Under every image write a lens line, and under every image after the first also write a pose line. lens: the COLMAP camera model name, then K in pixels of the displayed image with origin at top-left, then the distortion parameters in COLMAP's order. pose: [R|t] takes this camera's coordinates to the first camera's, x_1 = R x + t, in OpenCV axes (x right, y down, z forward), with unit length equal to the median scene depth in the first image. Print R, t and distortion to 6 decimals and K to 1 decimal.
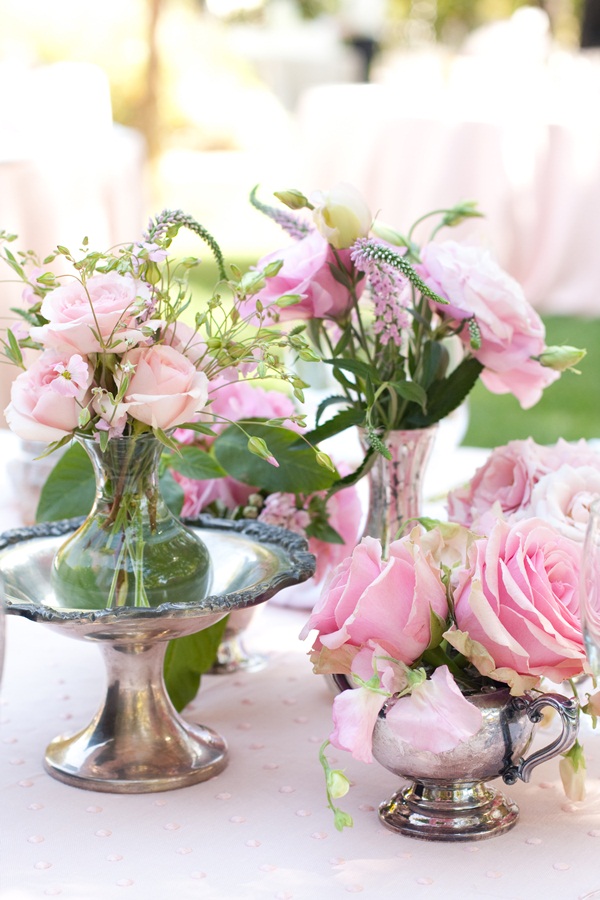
lens RADIAL K [[2223.7, 0, 300.0], [0, 2223.7, 450.0], [0, 0, 1]] dist [-0.093601, -0.806255]
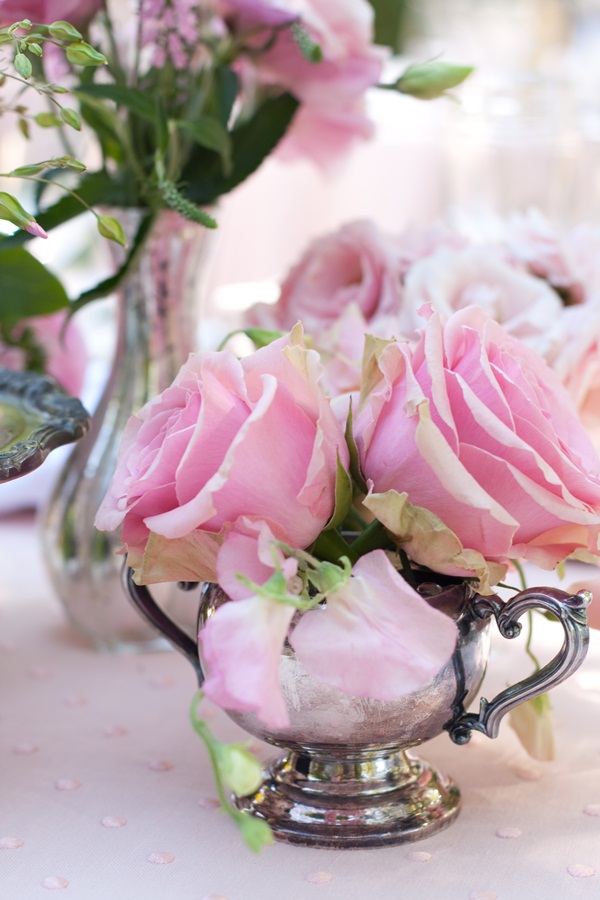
lens RADIAL K [[2223.7, 0, 300.0], [0, 2223.7, 450.0], [0, 0, 1]] dist [-0.093601, -0.806255]
pose [[0.963719, -0.052048, 0.261794, -0.100030], [0.047985, 0.998608, 0.021892, 0.052716], [-0.262569, -0.008535, 0.964875, 0.408626]]
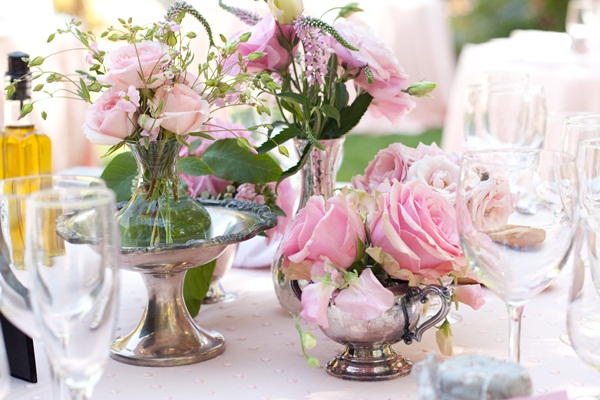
lens RADIAL K [[1482.5, 0, 300.0], [0, 1482.5, 200.0], [0, 0, 1]] dist [-0.093601, -0.806255]
pose [[0.995514, -0.033961, 0.088307, -0.073160], [0.036760, 0.998866, -0.030264, 0.072988], [-0.087179, 0.033375, 0.995633, -0.069966]]
